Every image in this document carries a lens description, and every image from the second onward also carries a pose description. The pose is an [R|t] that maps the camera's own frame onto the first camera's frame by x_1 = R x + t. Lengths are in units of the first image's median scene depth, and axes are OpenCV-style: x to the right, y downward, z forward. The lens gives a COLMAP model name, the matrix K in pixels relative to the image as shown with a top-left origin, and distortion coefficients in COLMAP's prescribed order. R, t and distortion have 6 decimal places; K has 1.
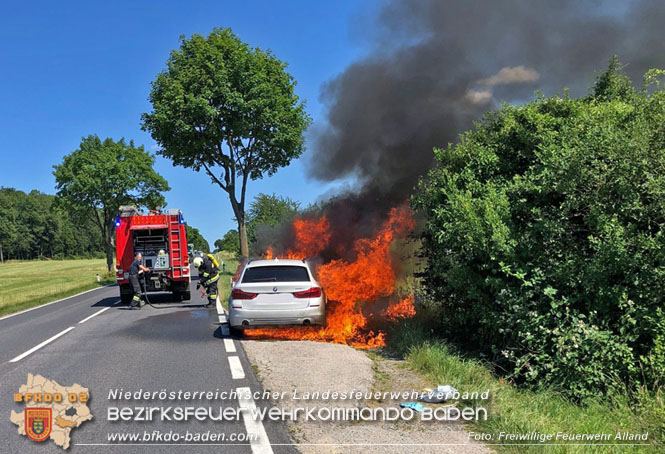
lens RADIAL K [[3465.1, 0, 332.5], [0, 3465.1, 227.0], [0, 0, 1]] dist [0.088603, 6.905868]
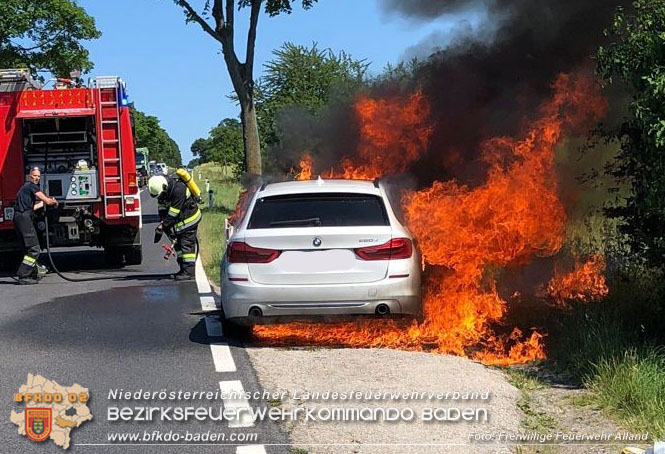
lens RADIAL K [[3465.1, 0, 332.5], [0, 3465.1, 227.0], [0, 0, 1]] dist [0.088603, 6.905868]
pose [[1.000000, -0.000040, 0.000006, -0.014396], [0.000040, 1.000000, -0.000005, 0.015882], [-0.000006, 0.000005, 1.000000, 0.516820]]
